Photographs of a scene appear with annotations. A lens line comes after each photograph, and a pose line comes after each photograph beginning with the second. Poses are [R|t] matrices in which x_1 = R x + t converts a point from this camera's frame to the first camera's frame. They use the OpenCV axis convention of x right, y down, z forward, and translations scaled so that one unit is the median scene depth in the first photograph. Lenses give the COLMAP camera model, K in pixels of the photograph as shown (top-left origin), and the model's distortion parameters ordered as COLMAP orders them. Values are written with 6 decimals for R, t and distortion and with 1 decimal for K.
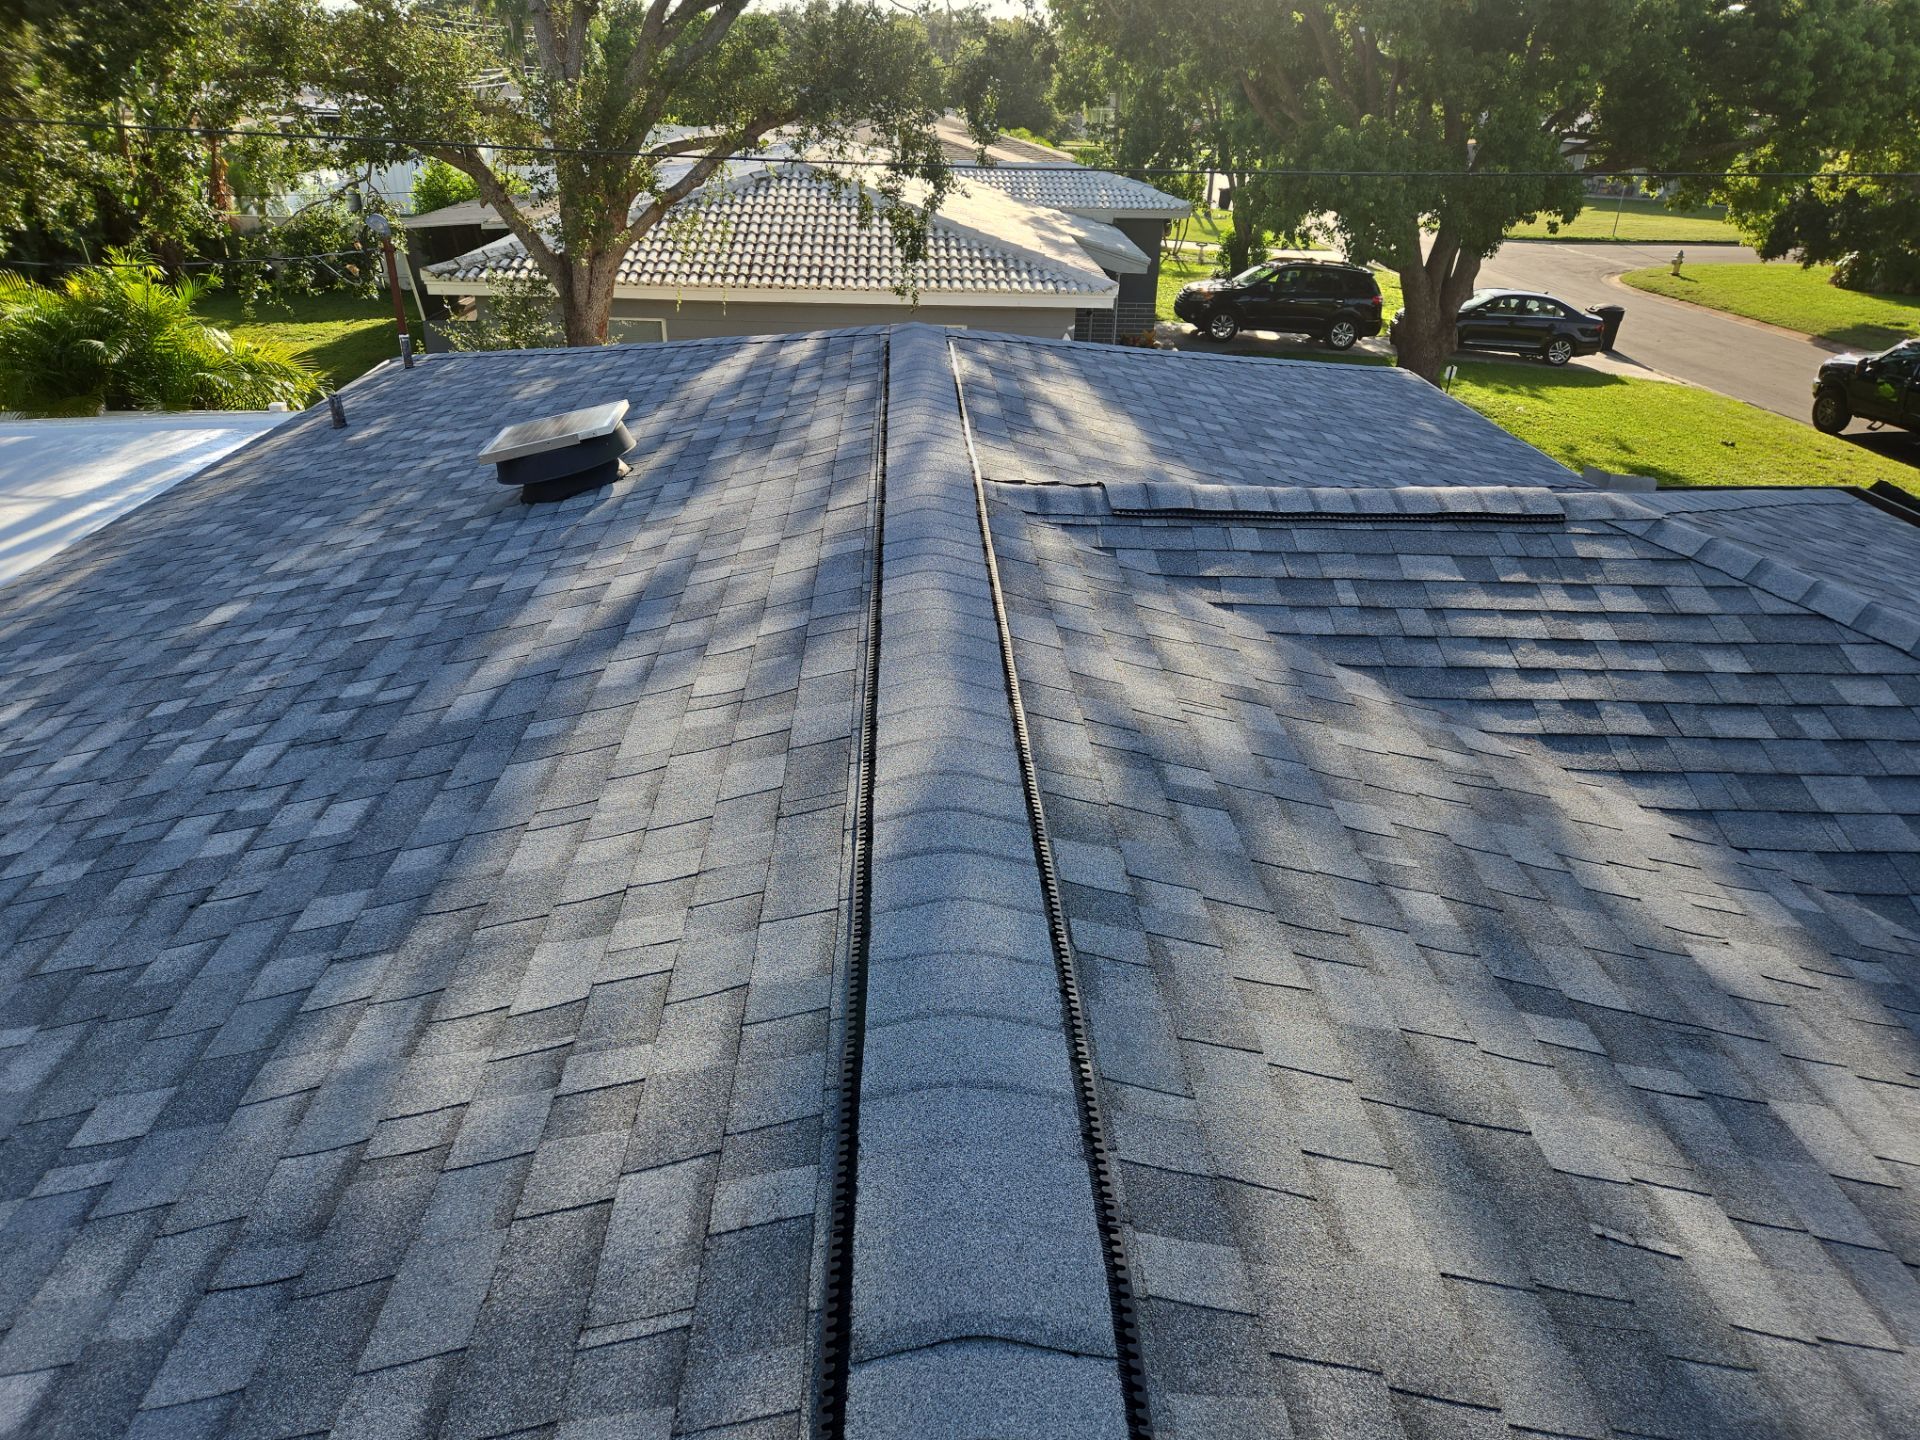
lens RADIAL K [[1298.4, 0, 951.1], [0, 1298.4, 753.4], [0, 0, 1]] dist [0.083677, -0.072563]
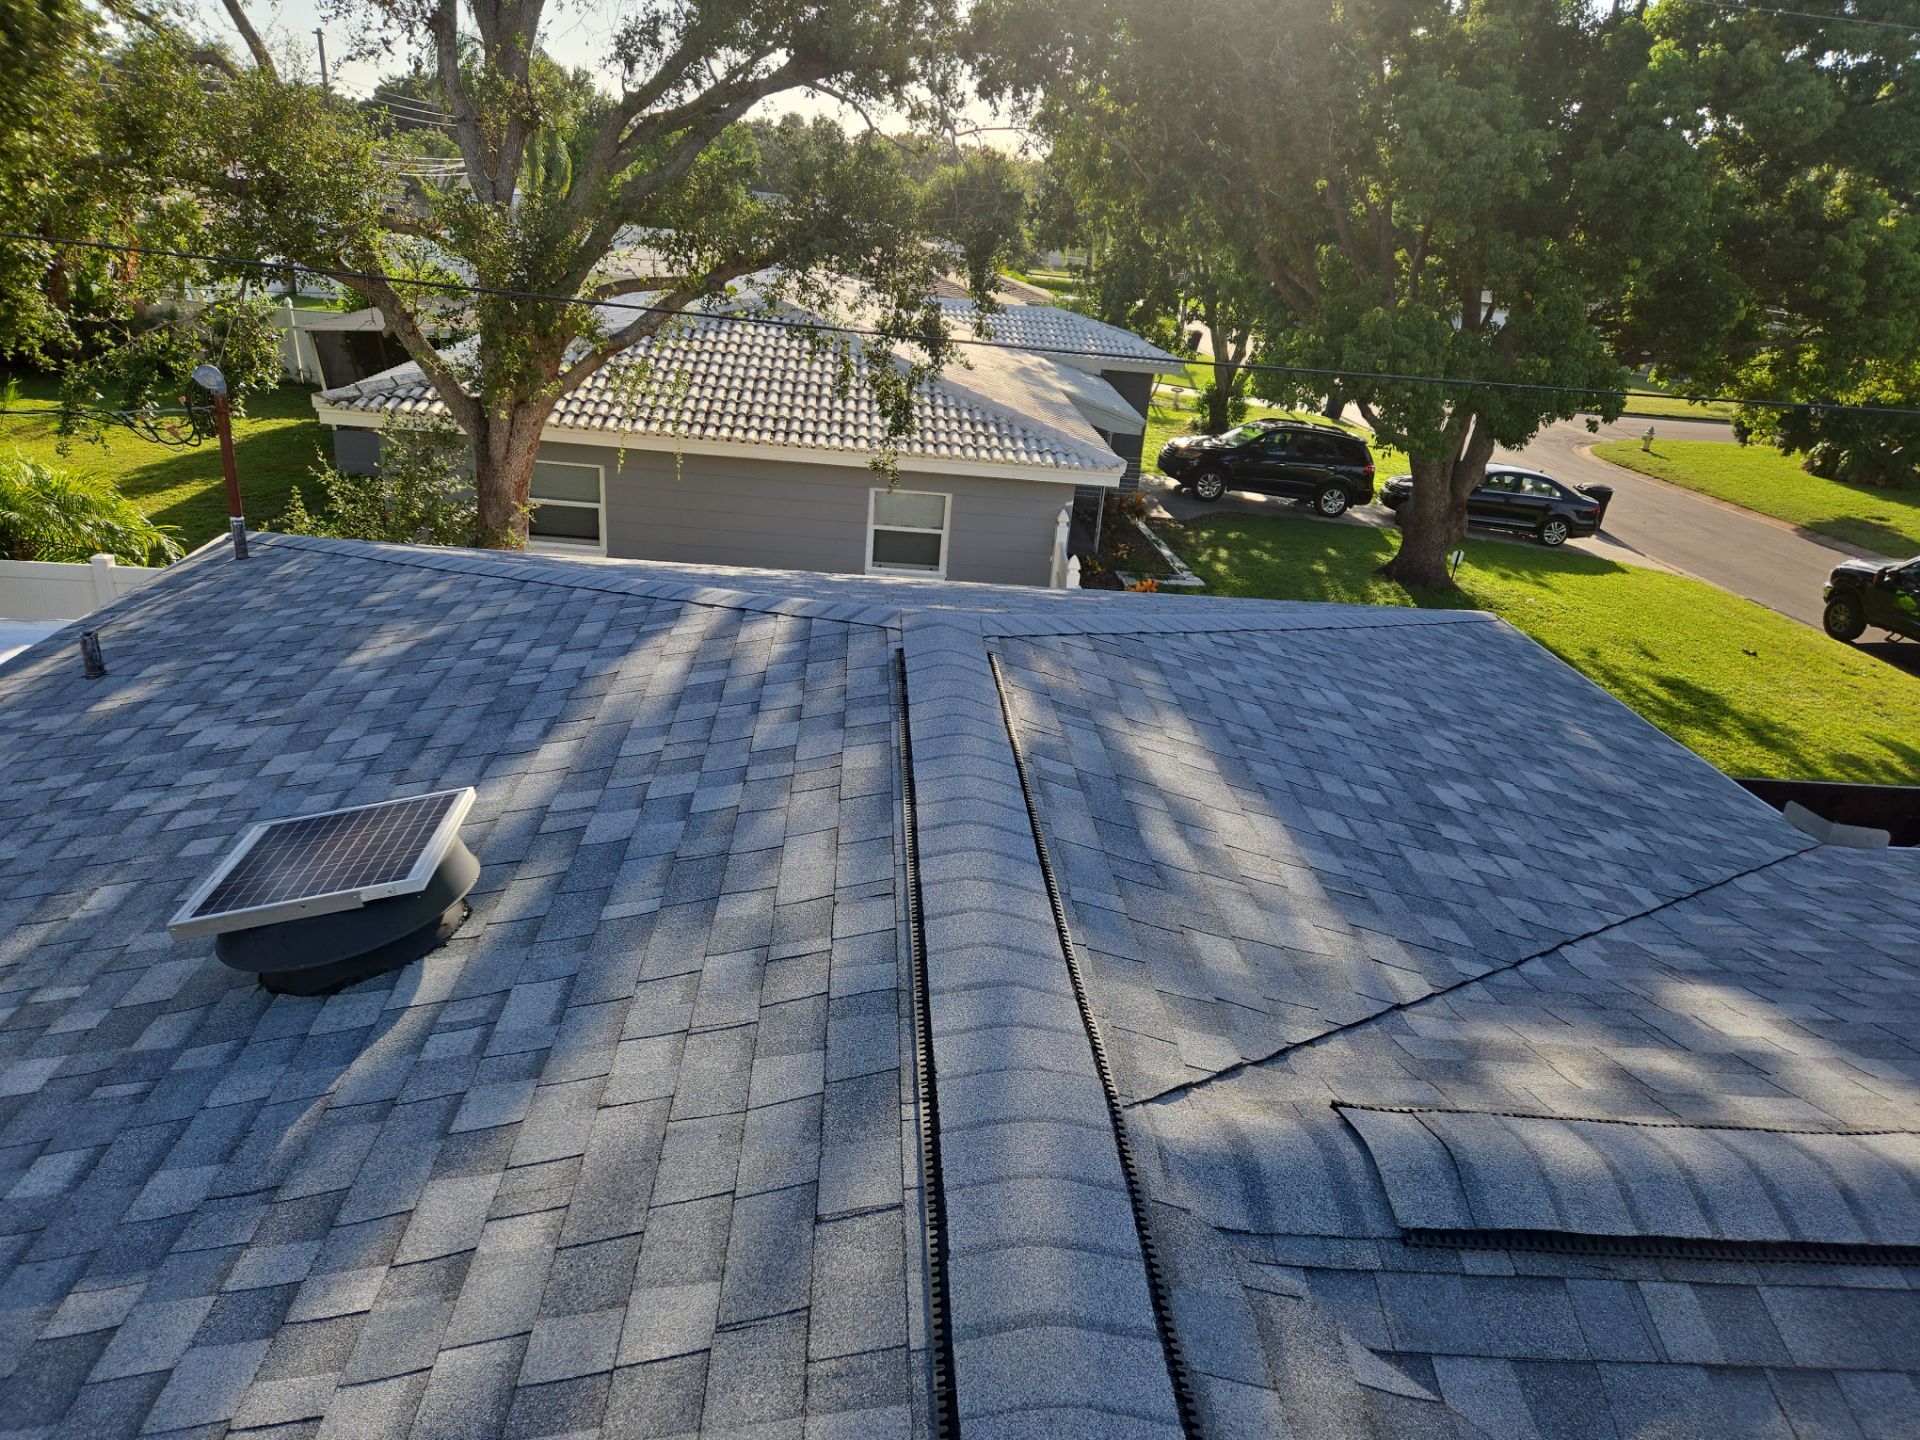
lens RADIAL K [[1302.0, 0, 968.7], [0, 1302.0, 744.5], [0, 0, 1]] dist [0.087628, -0.074698]
pose [[0.997017, 0.048733, 0.059855, -0.027219], [-0.043814, 0.995757, -0.080918, -0.113353], [-0.063545, 0.078054, 0.994922, 0.176672]]
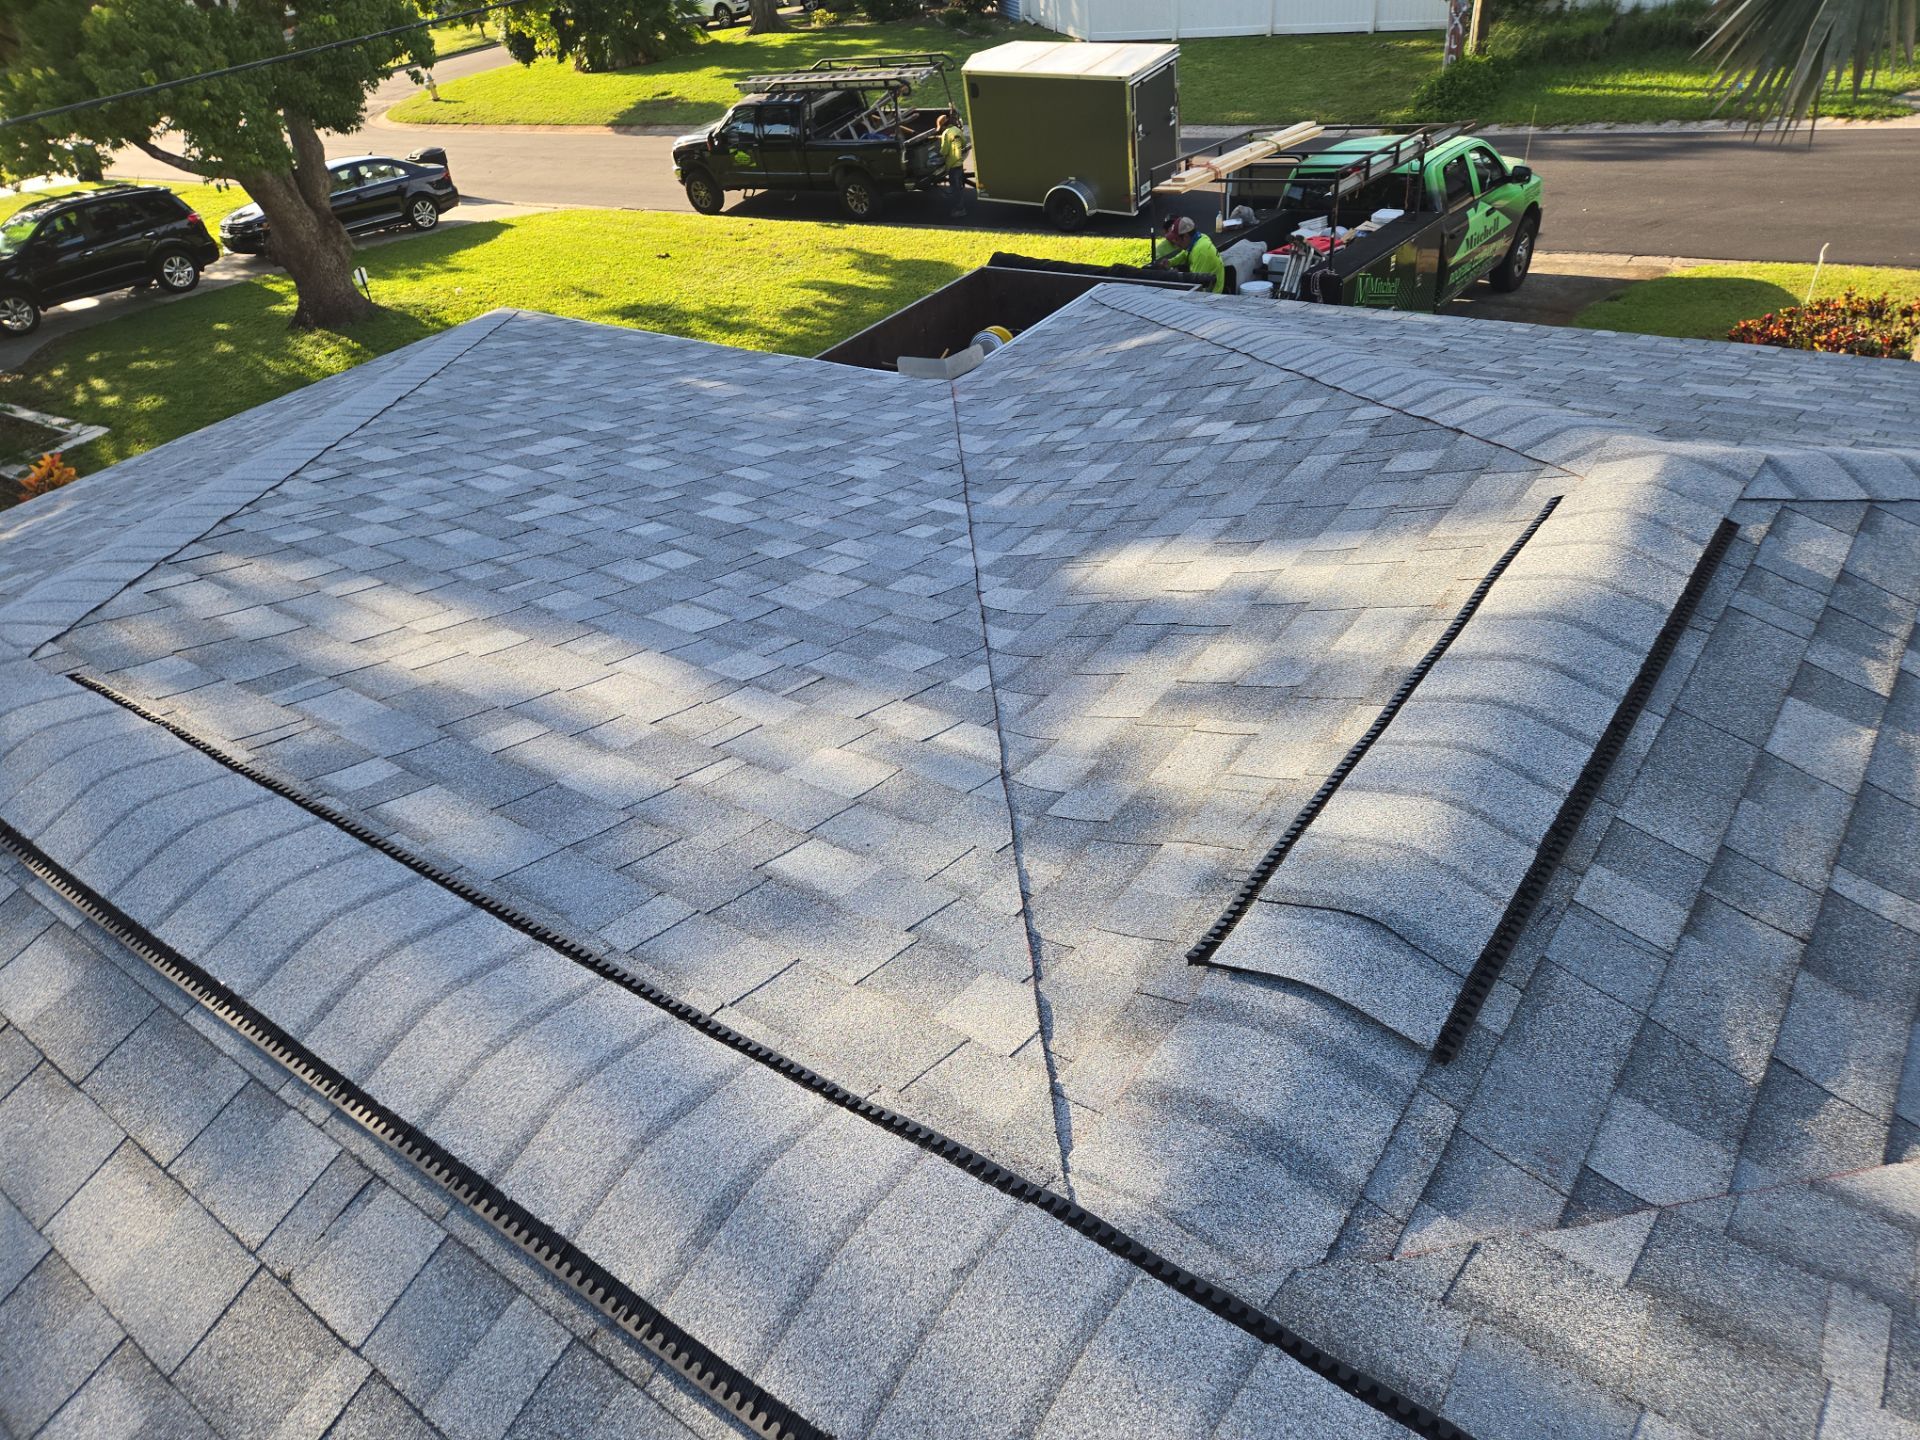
lens RADIAL K [[1286.4, 0, 955.8], [0, 1286.4, 732.4], [0, 0, 1]] dist [0.084667, -0.079910]
pose [[0.614156, -0.534092, 0.580997, -0.041650], [0.479466, 0.837272, 0.262848, -0.147311], [-0.626838, 0.117139, 0.770294, 0.280823]]
